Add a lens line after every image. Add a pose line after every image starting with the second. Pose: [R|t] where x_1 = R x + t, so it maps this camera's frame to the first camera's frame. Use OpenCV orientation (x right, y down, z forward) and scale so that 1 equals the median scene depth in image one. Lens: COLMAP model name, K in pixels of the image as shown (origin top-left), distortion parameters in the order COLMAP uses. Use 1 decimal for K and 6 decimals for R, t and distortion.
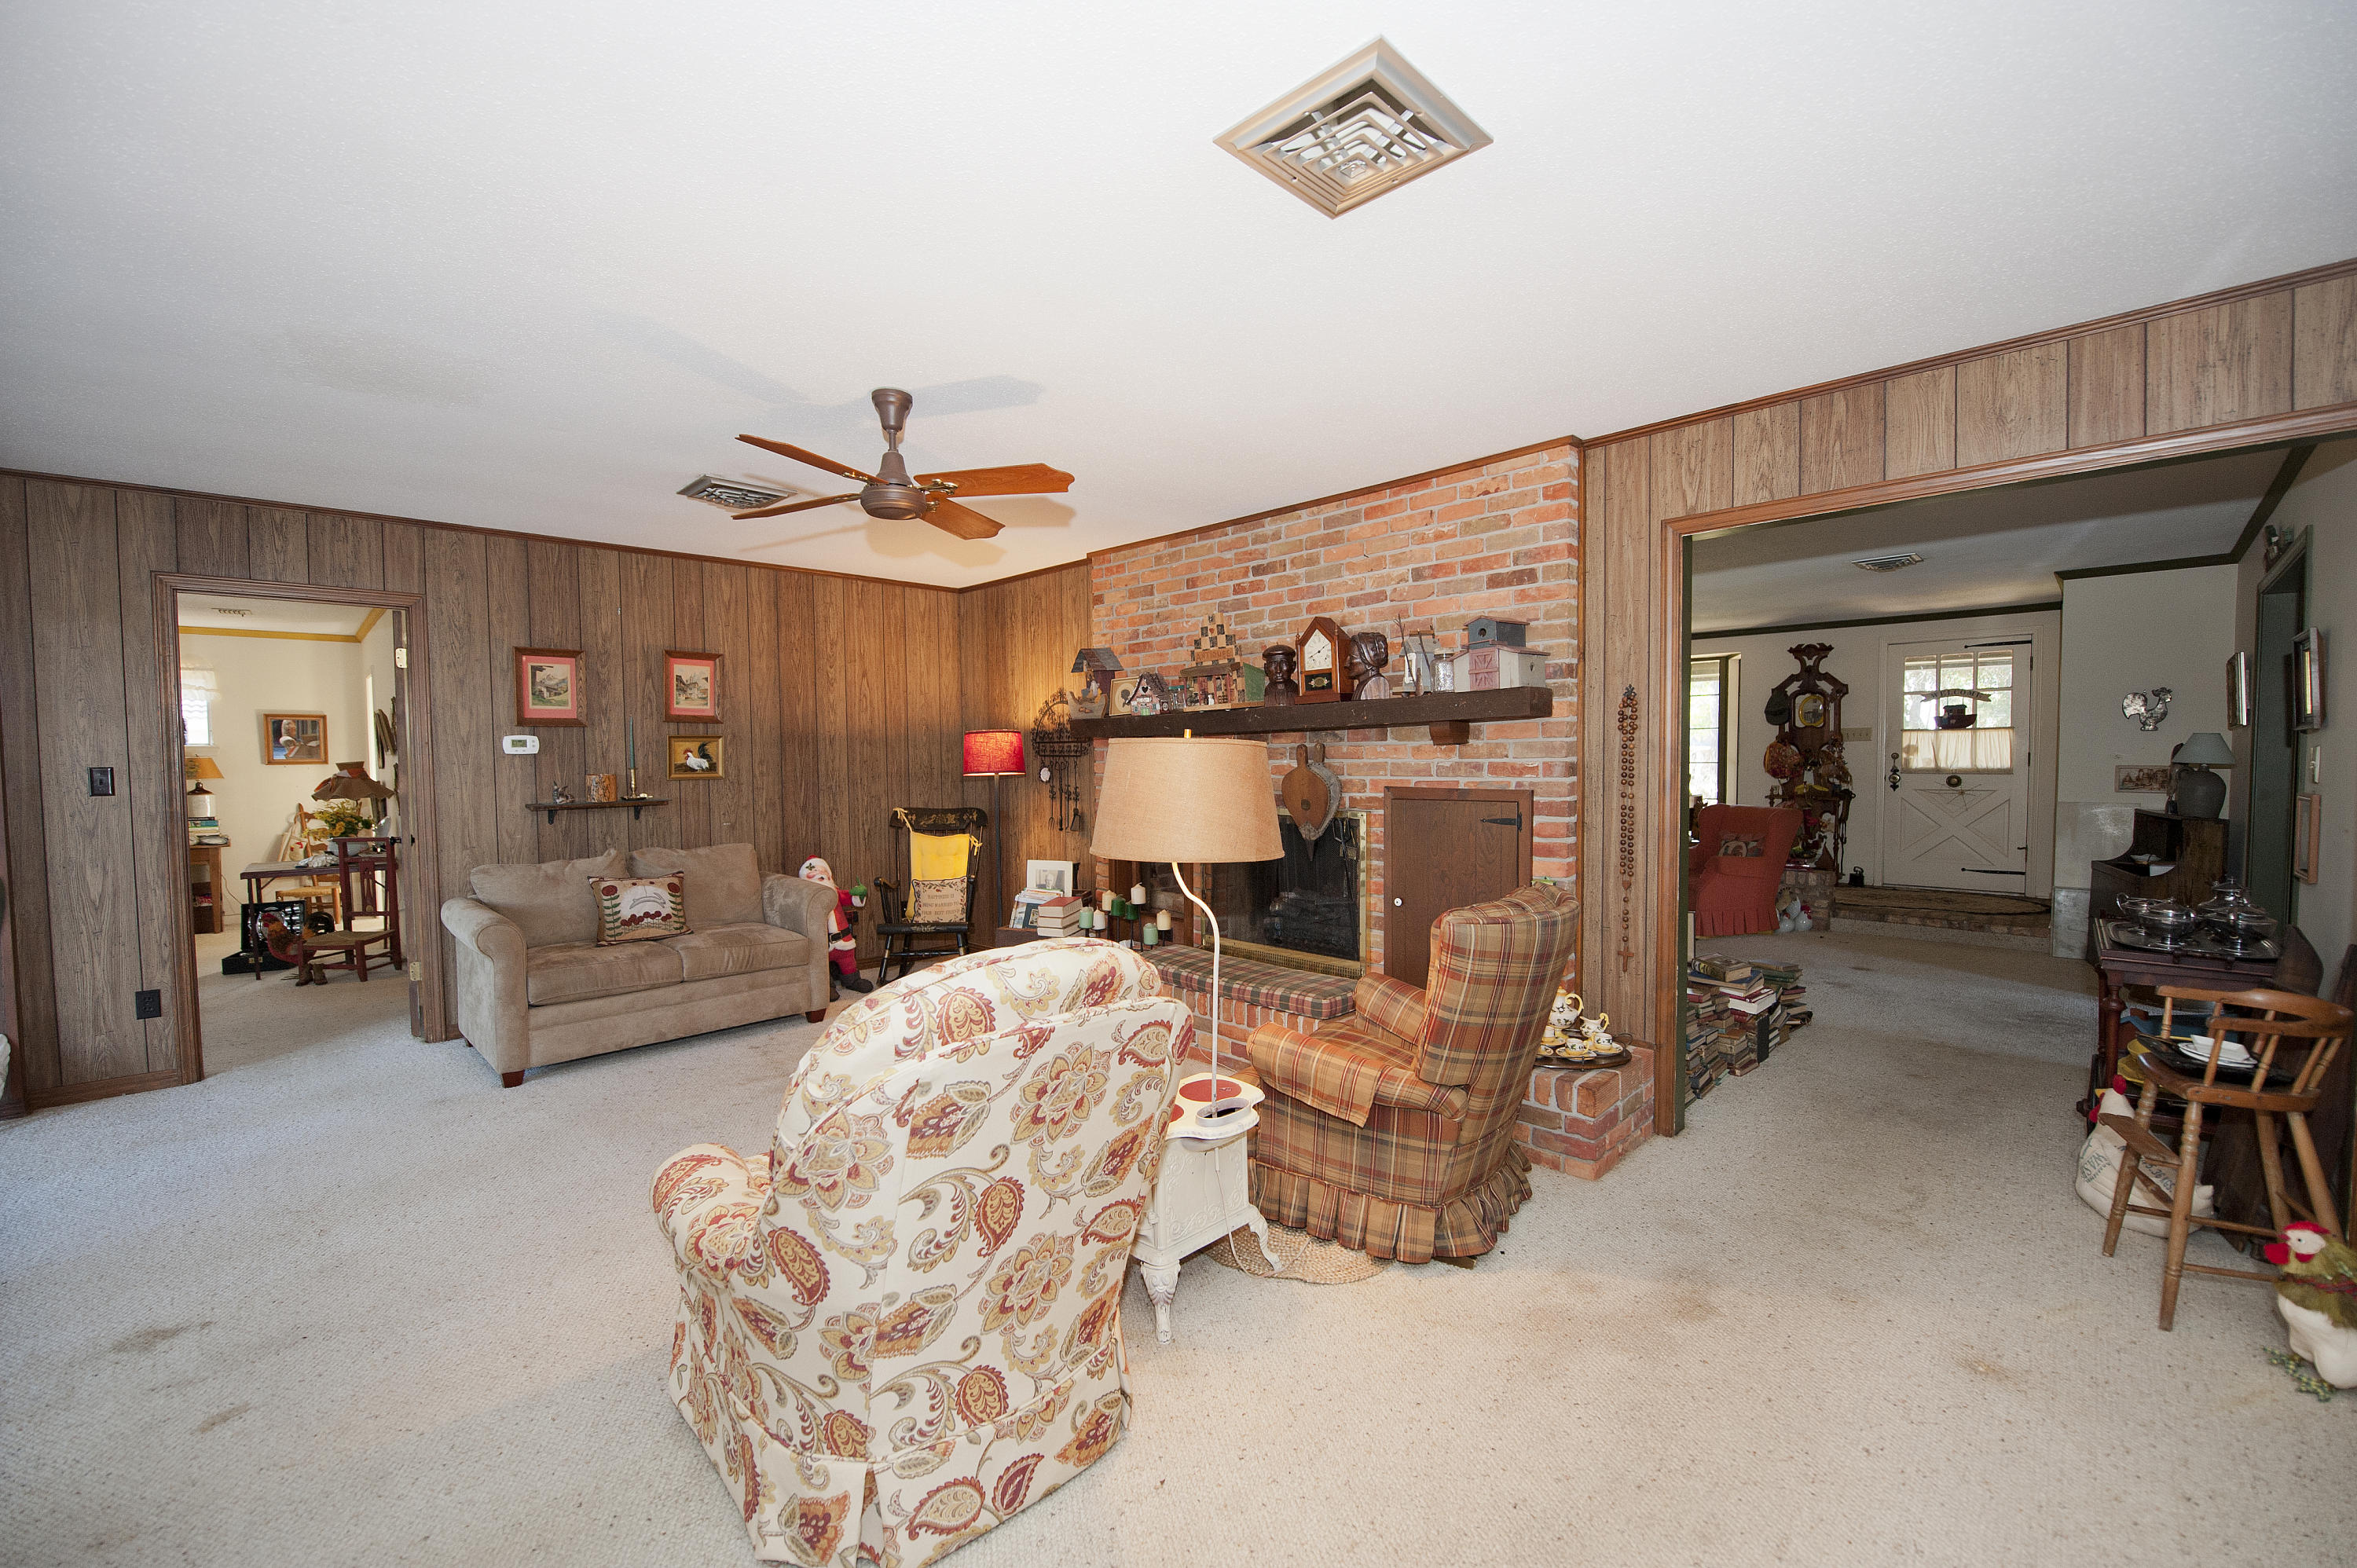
lens RADIAL K [[942.1, 0, 1187.3], [0, 942.1, 797.8], [0, 0, 1]] dist [-0.013953, -0.000320]
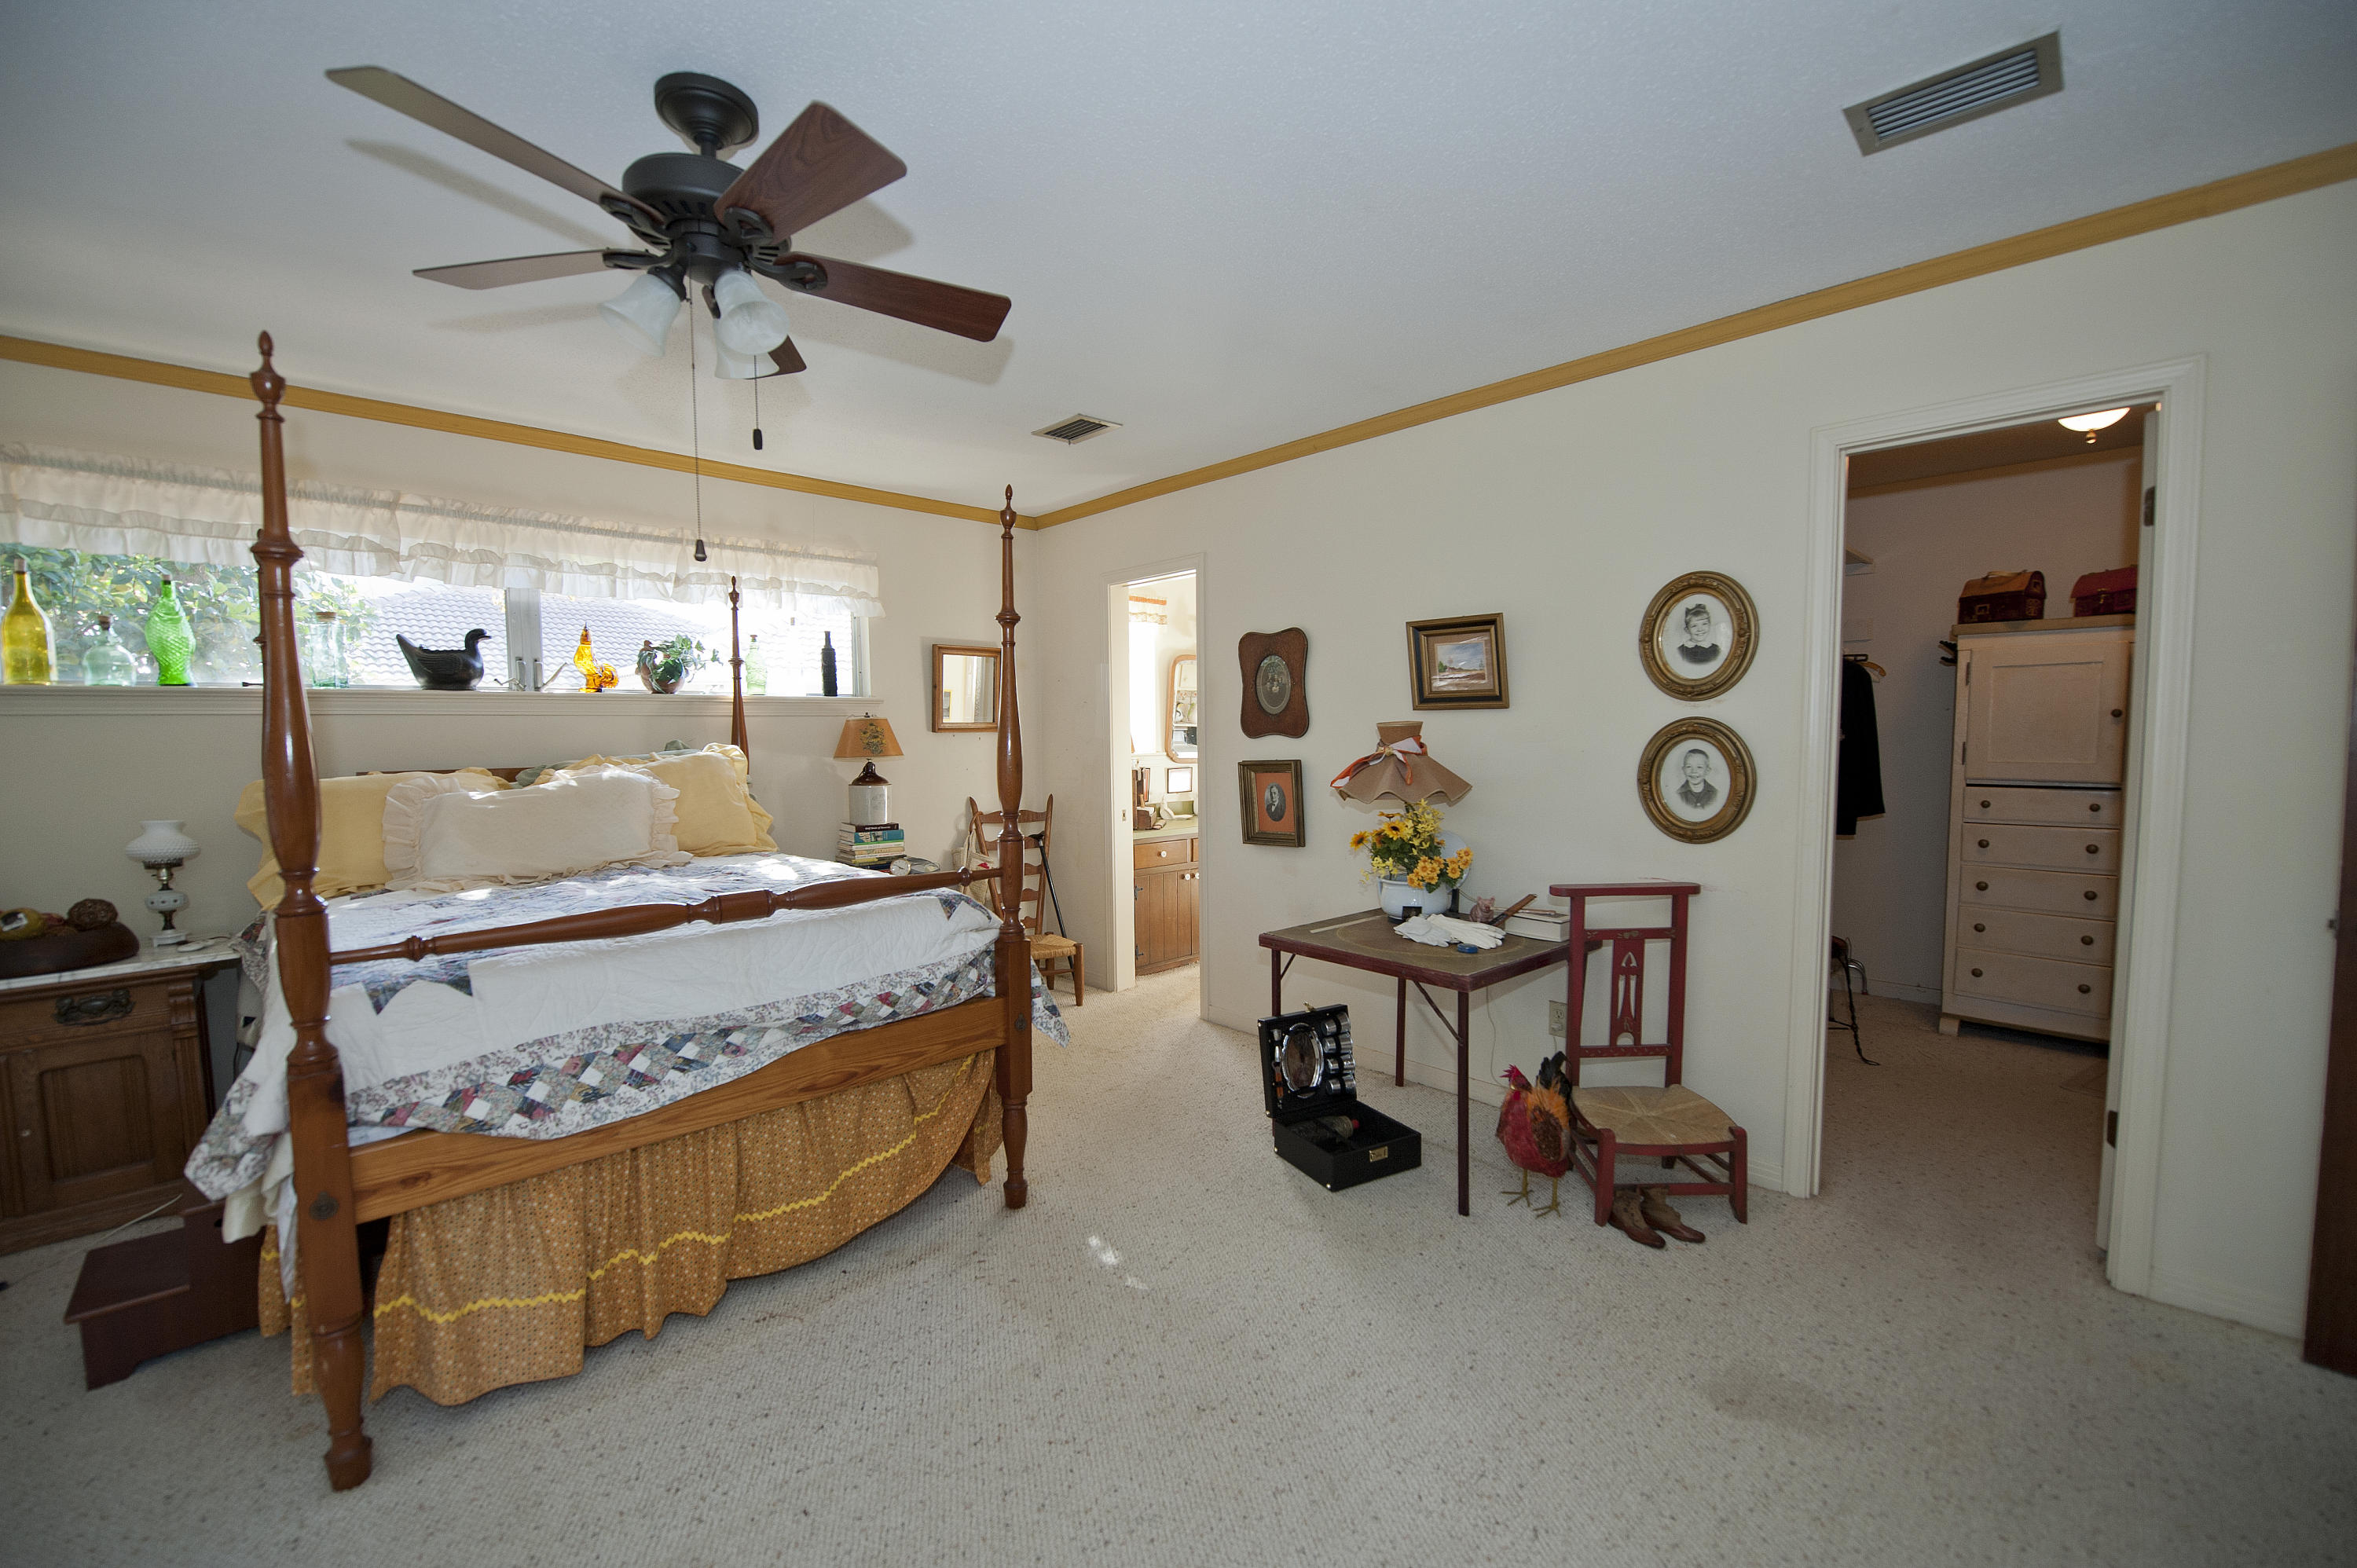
lens RADIAL K [[942.1, 0, 1187.3], [0, 942.1, 797.8], [0, 0, 1]] dist [-0.013953, -0.000320]
pose [[0.999972, -0.000375, -0.007448, -1.009206], [0.000553, 0.999716, 0.023827, -0.010440], [0.007437, -0.023830, 0.999688, 0.500466]]
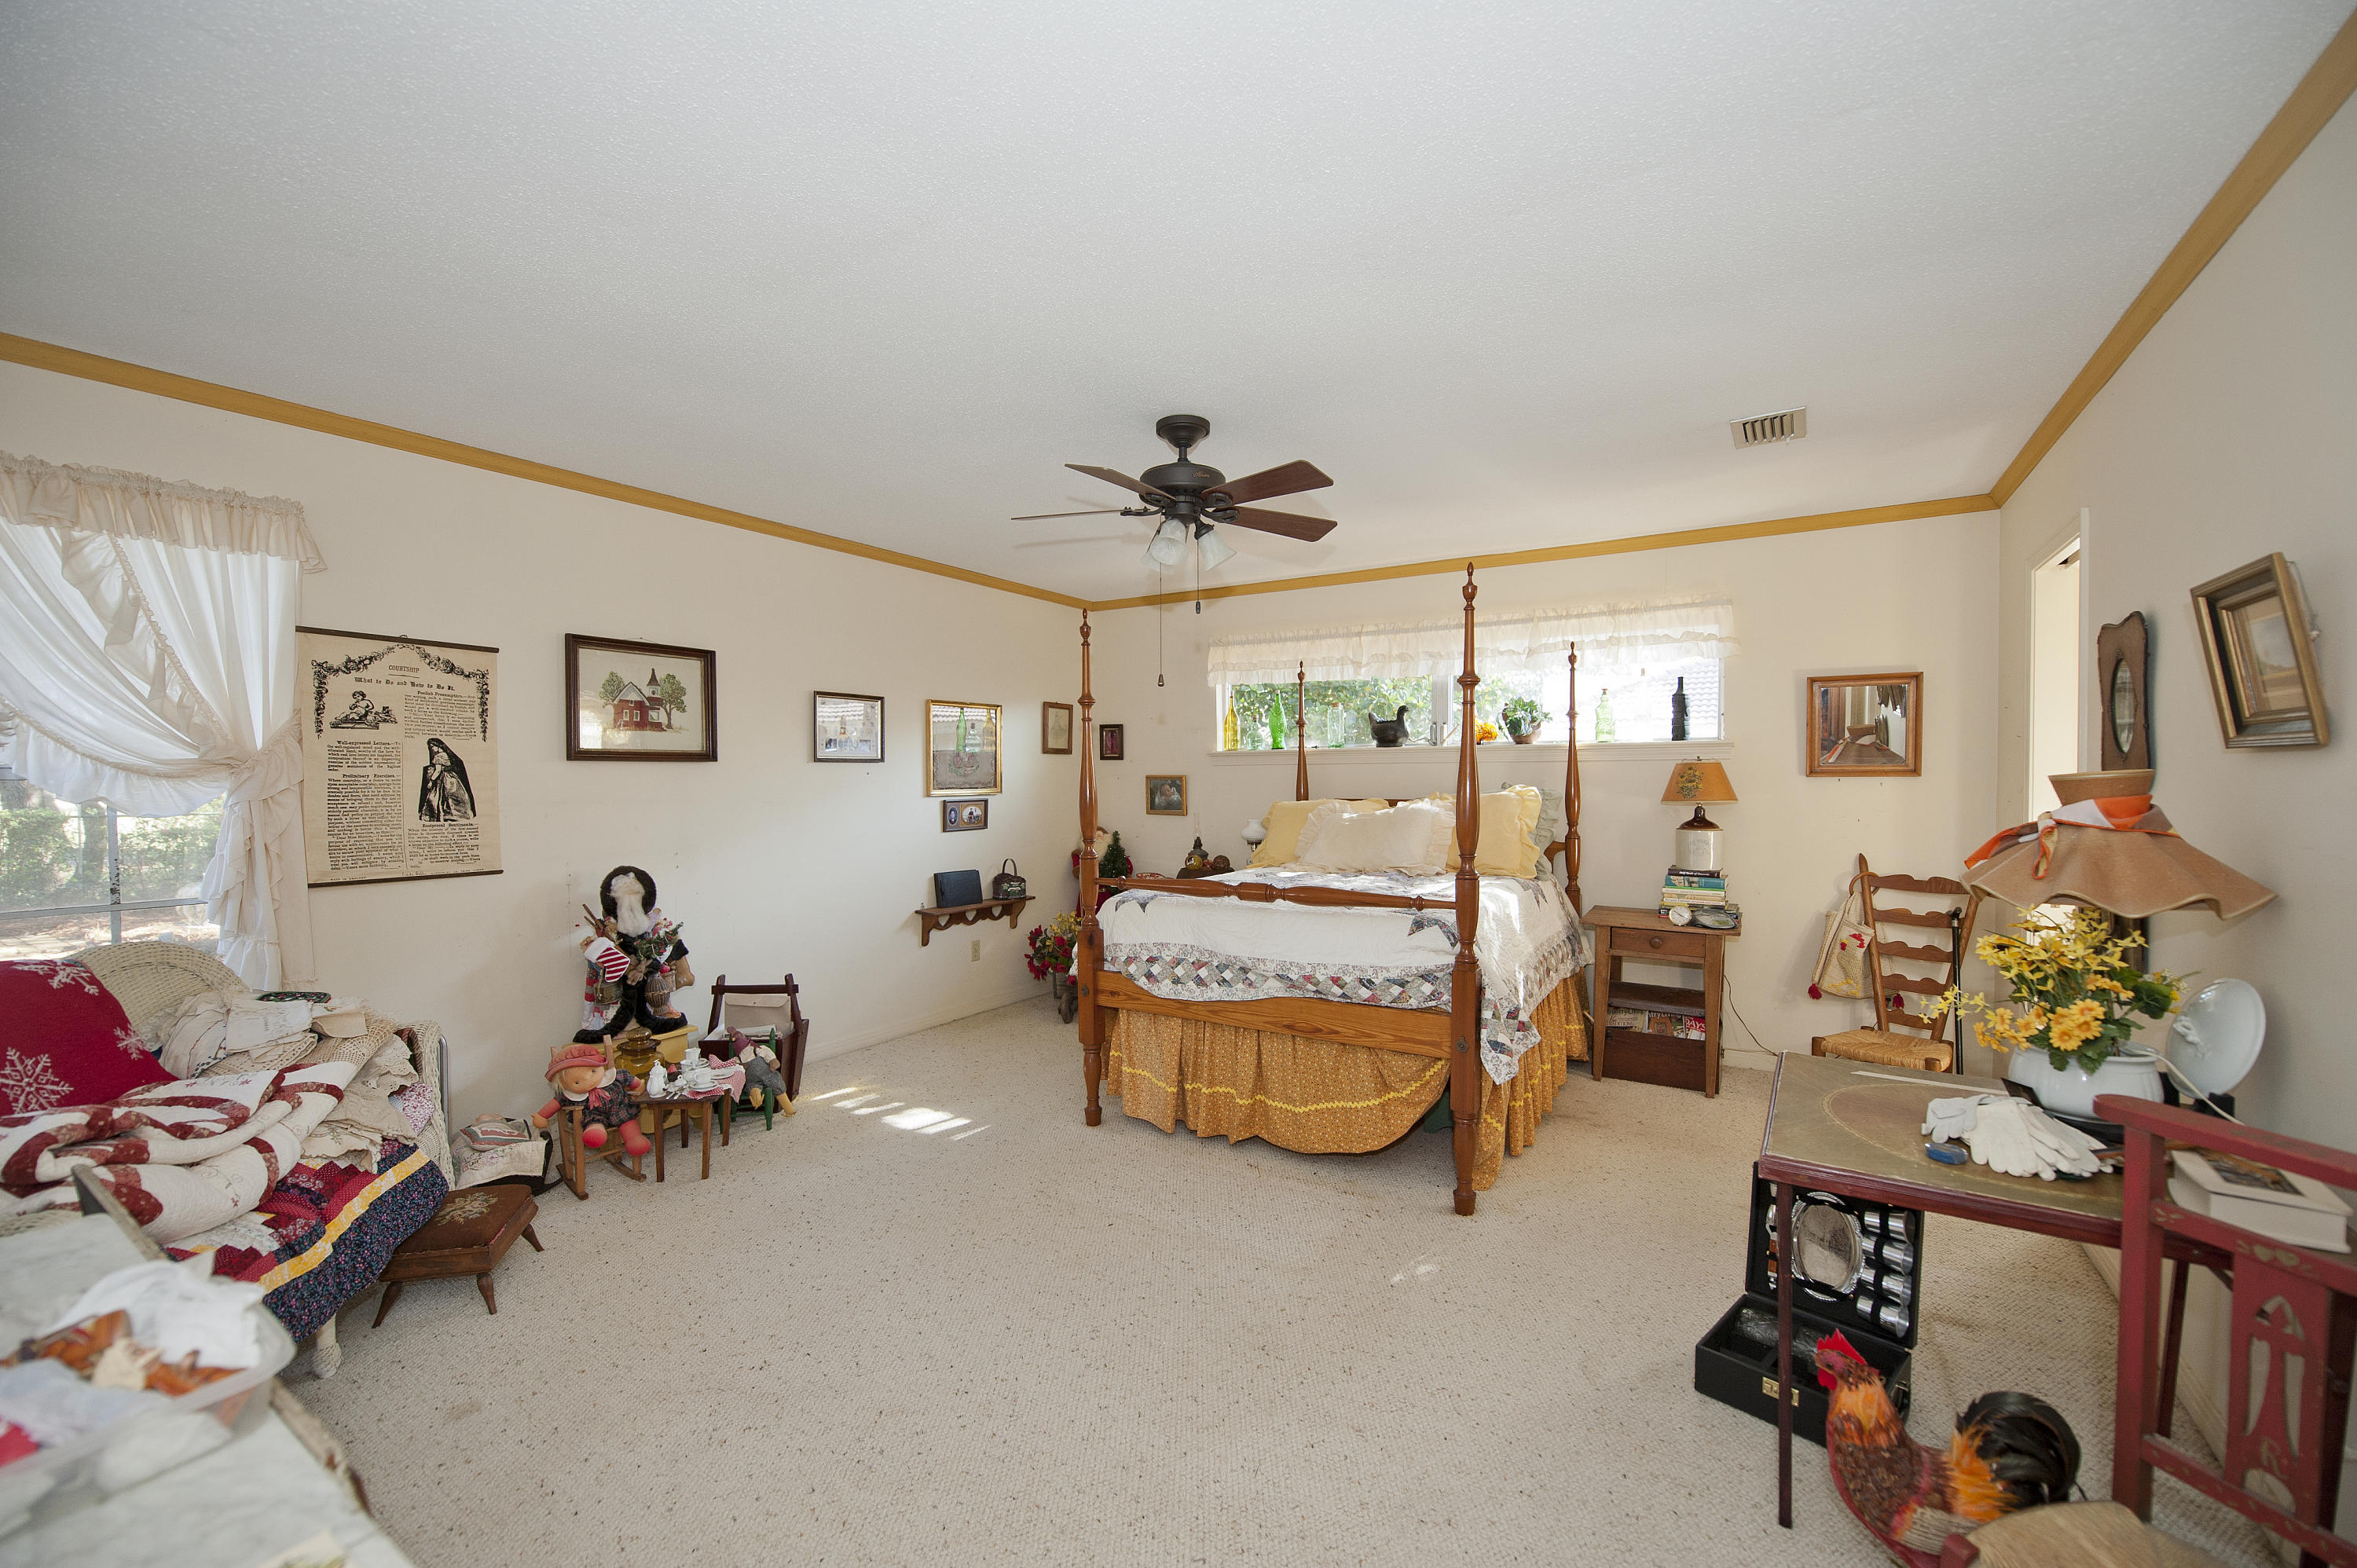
lens RADIAL K [[942.1, 0, 1187.3], [0, 942.1, 797.8], [0, 0, 1]] dist [-0.013953, -0.000320]
pose [[0.231653, 0.031489, -0.972289, -0.689502], [-0.042526, 0.998848, 0.022217, -0.025290], [0.971869, 0.036201, 0.232725, 0.664830]]
